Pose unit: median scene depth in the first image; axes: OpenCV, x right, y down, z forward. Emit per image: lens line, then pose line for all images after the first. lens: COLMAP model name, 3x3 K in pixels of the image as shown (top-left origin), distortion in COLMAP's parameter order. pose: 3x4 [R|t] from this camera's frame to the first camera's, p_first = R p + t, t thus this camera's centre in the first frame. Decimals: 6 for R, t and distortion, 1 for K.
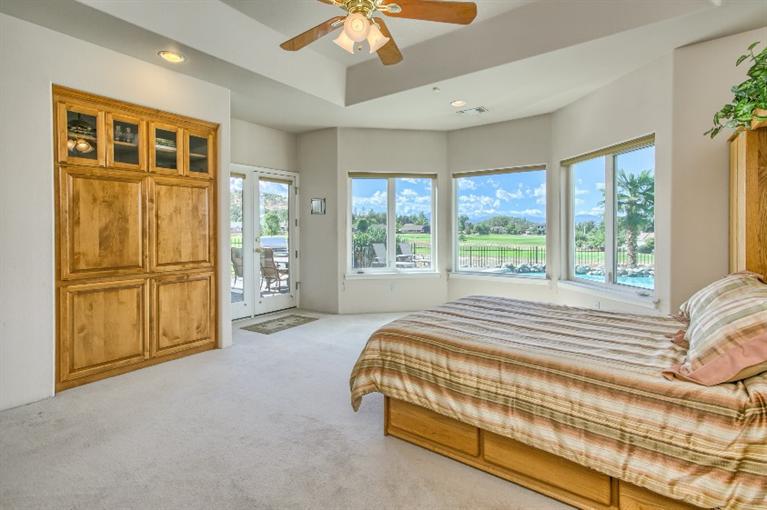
lens RADIAL K [[370.6, 0, 386.1], [0, 370.6, 229.3], [0, 0, 1]] dist [0.010179, 0.003681]
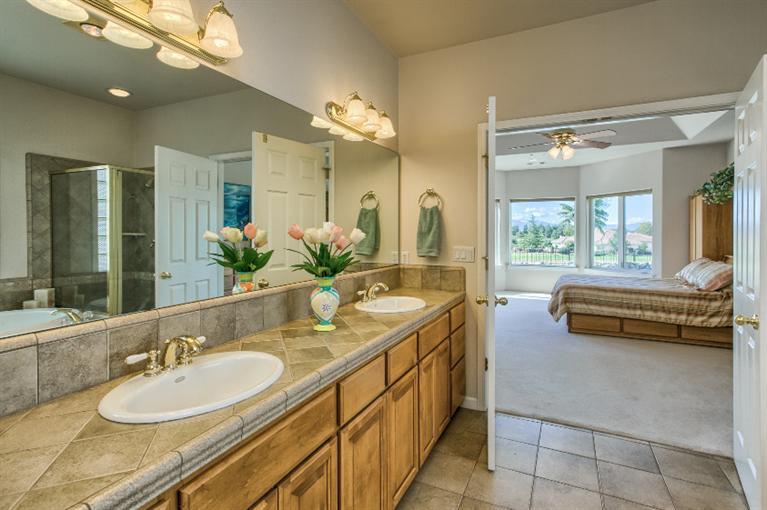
lens RADIAL K [[370.6, 0, 387.9], [0, 370.6, 231.6], [0, 0, 1]] dist [0.010179, 0.003681]
pose [[0.983291, 0.006991, 0.181906, -0.802113], [-0.006897, 0.999976, -0.001151, -0.020639], [-0.181910, -0.000123, 0.983315, -0.536080]]
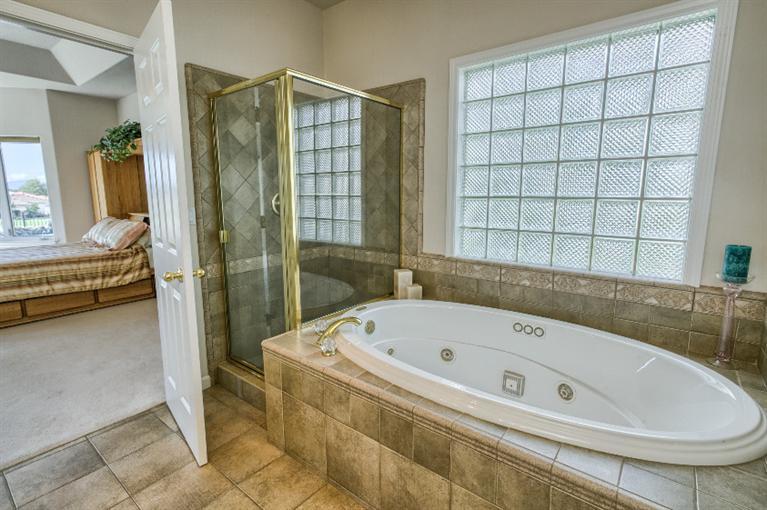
lens RADIAL K [[370.6, 0, 384.6], [0, 370.6, 249.2], [0, 0, 1]] dist [0.010179, 0.003681]
pose [[0.035089, -0.146886, 0.988531, -0.734712], [-0.000521, 0.989137, 0.146995, -0.017305], [-0.999384, -0.005673, 0.034631, -0.446782]]
